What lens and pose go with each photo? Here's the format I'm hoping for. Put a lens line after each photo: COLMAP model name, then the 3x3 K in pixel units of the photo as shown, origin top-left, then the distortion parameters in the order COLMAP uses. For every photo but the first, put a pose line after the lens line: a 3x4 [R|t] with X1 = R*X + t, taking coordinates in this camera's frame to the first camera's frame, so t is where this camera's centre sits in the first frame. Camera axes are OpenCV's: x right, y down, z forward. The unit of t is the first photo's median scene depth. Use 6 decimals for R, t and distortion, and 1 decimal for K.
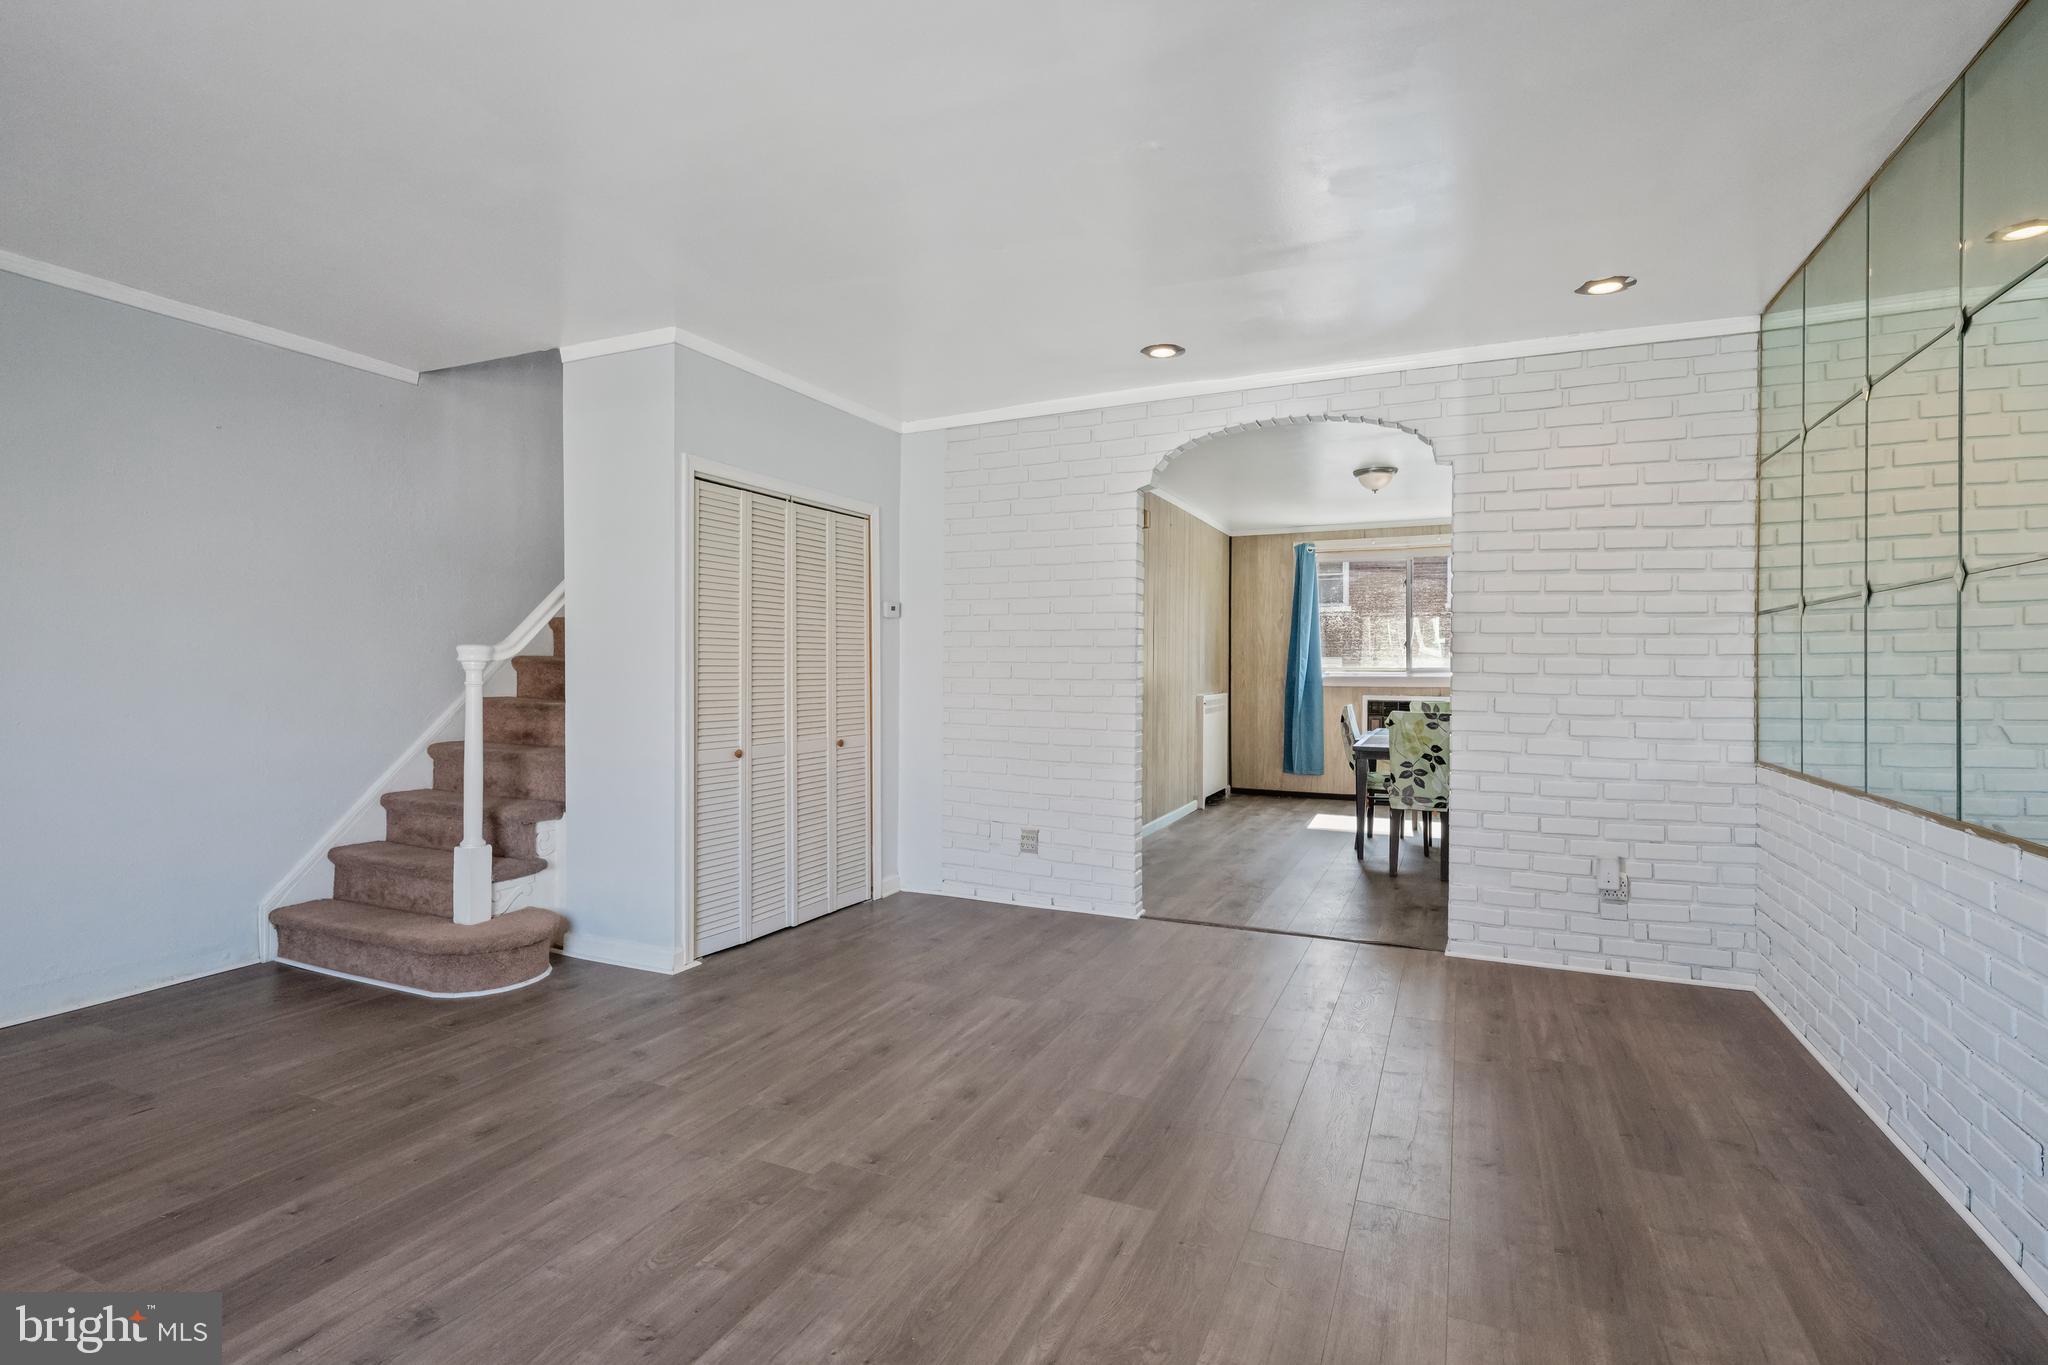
lens RADIAL K [[982.1, 0, 1024.7], [0, 982.1, 679.1], [0, 0, 1]] dist [0.002107, -0.000357]
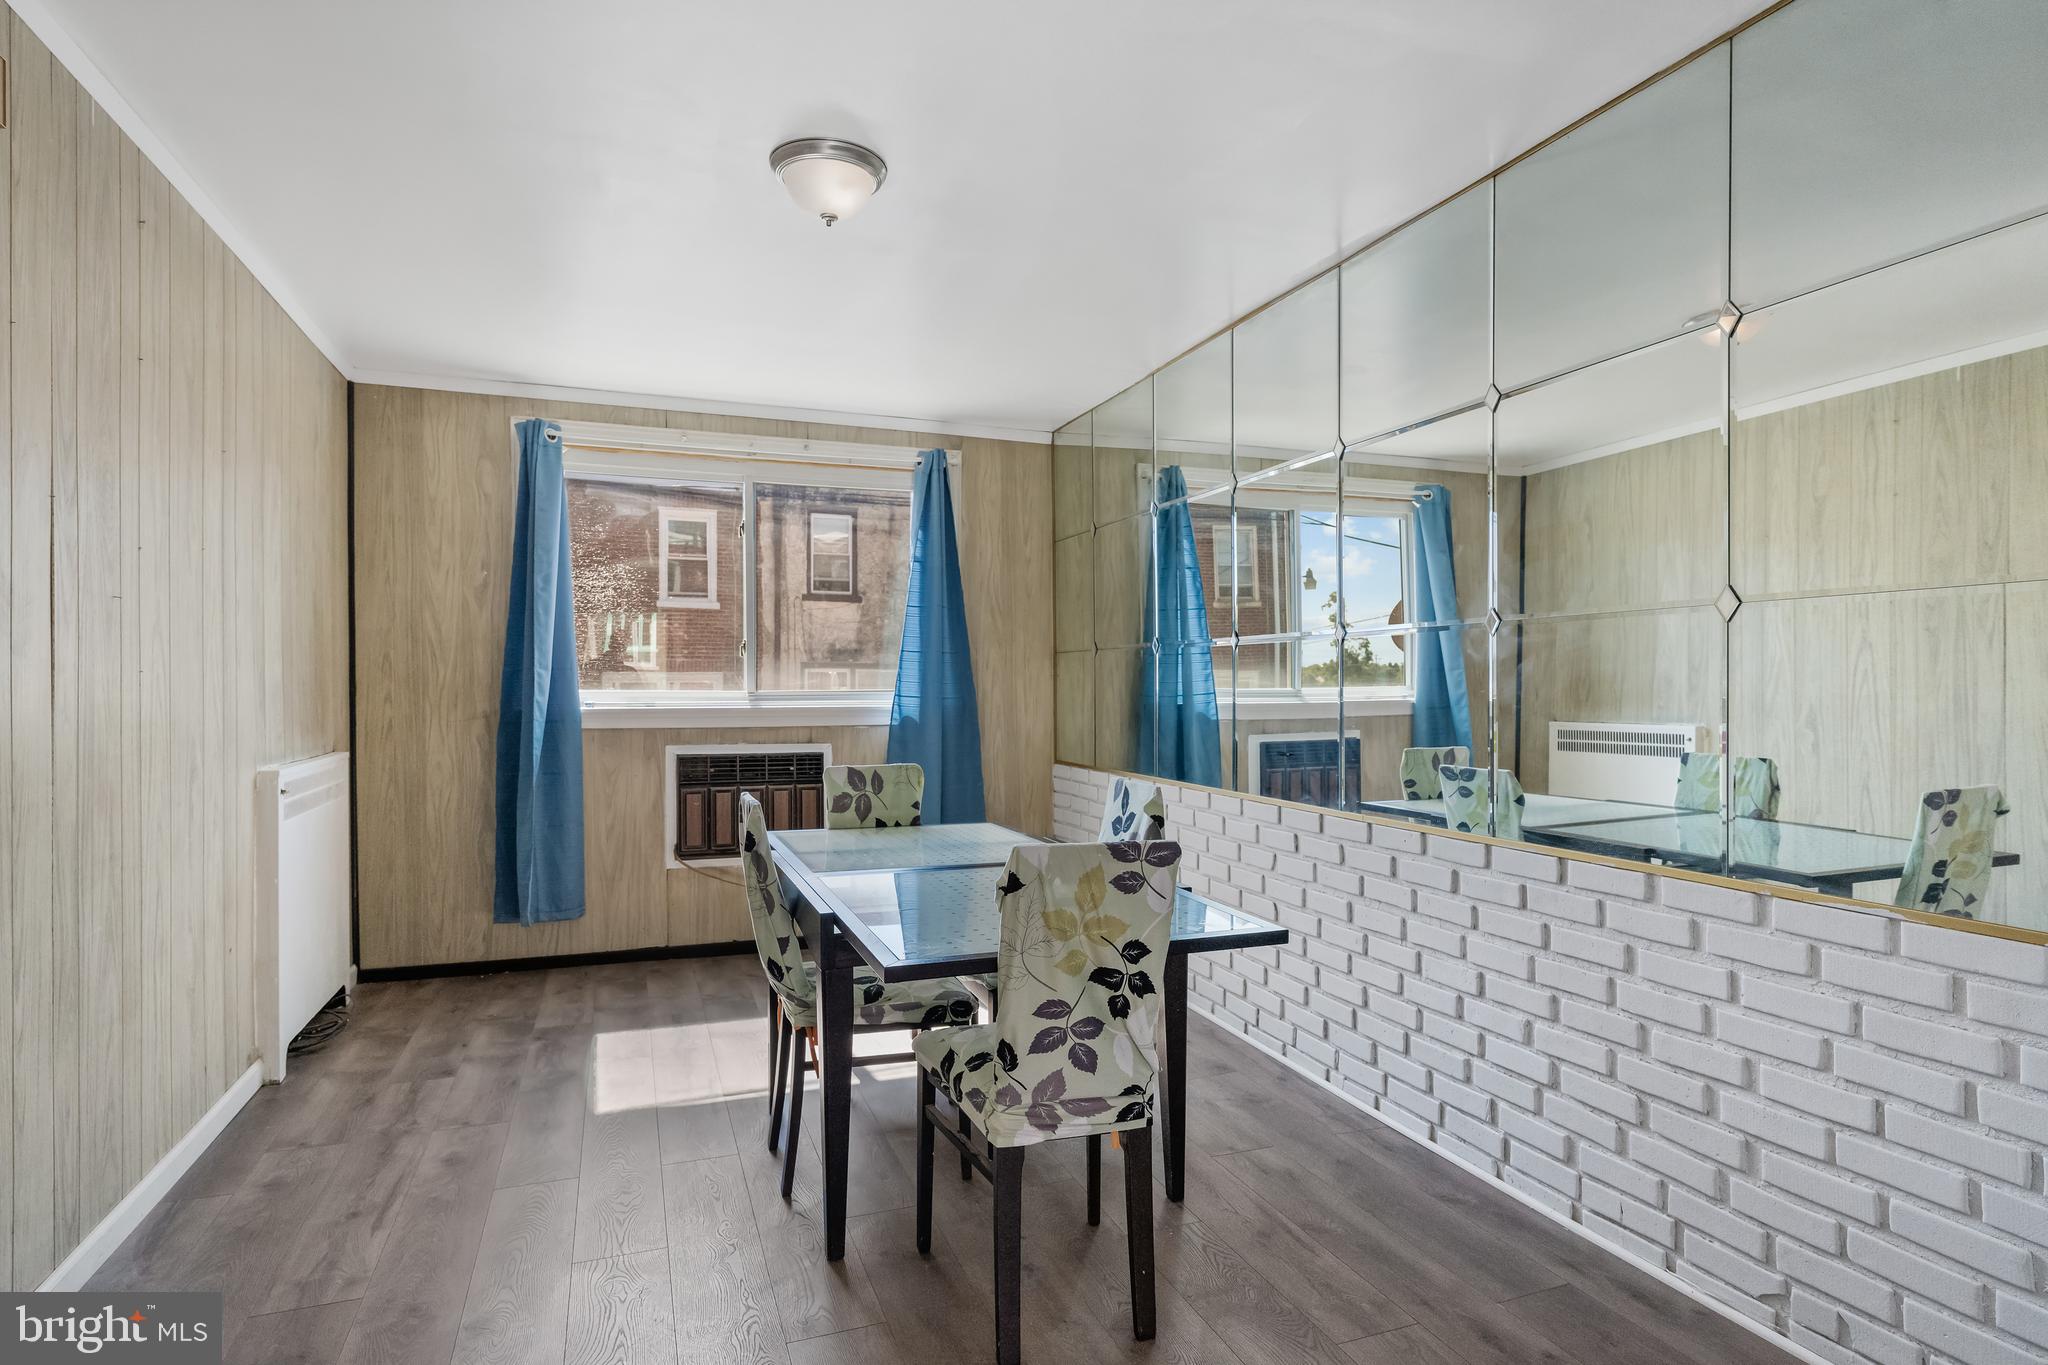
lens RADIAL K [[1076.9, 0, 1036.6], [0, 1076.9, 694.1], [0, 0, 1]] dist [0.001756, 0.000302]
pose [[0.701219, -0.008178, 0.712899, 0.158066], [0.007723, 0.999963, 0.003874, -0.018538], [-0.712904, 0.002789, 0.701256, 0.868334]]
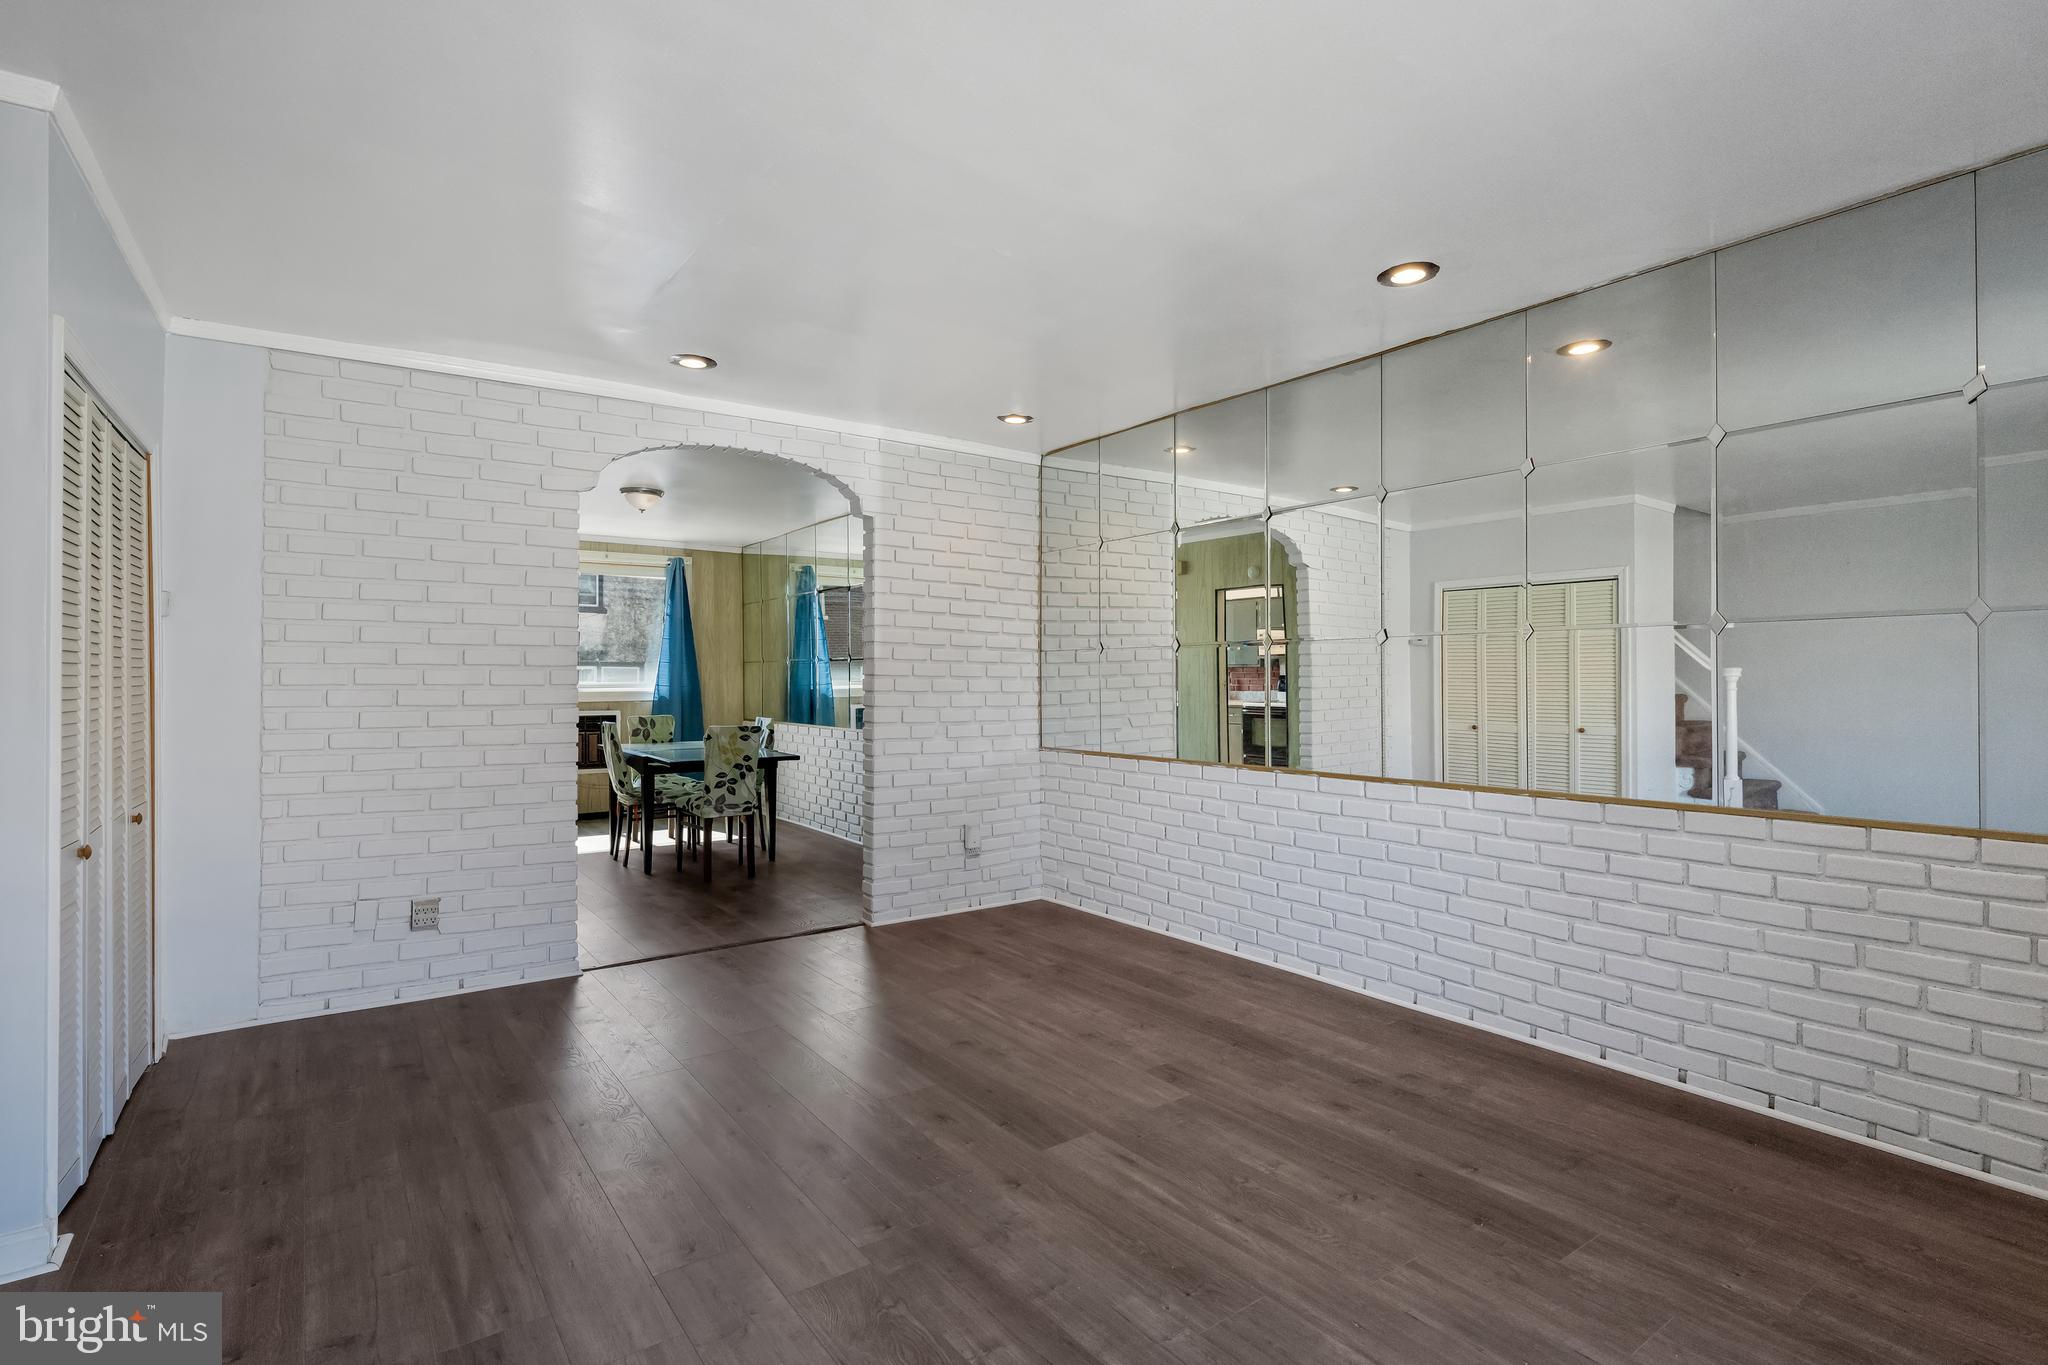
lens RADIAL K [[982.1, 0, 1034.1], [0, 982.1, 679.3], [0, 0, 1]] dist [0.002107, -0.000357]
pose [[0.488289, -0.004687, 0.872669, -0.438162], [0.011153, 0.999937, -0.000870, -0.015350], [-0.872611, 0.010157, 0.488311, 0.198332]]
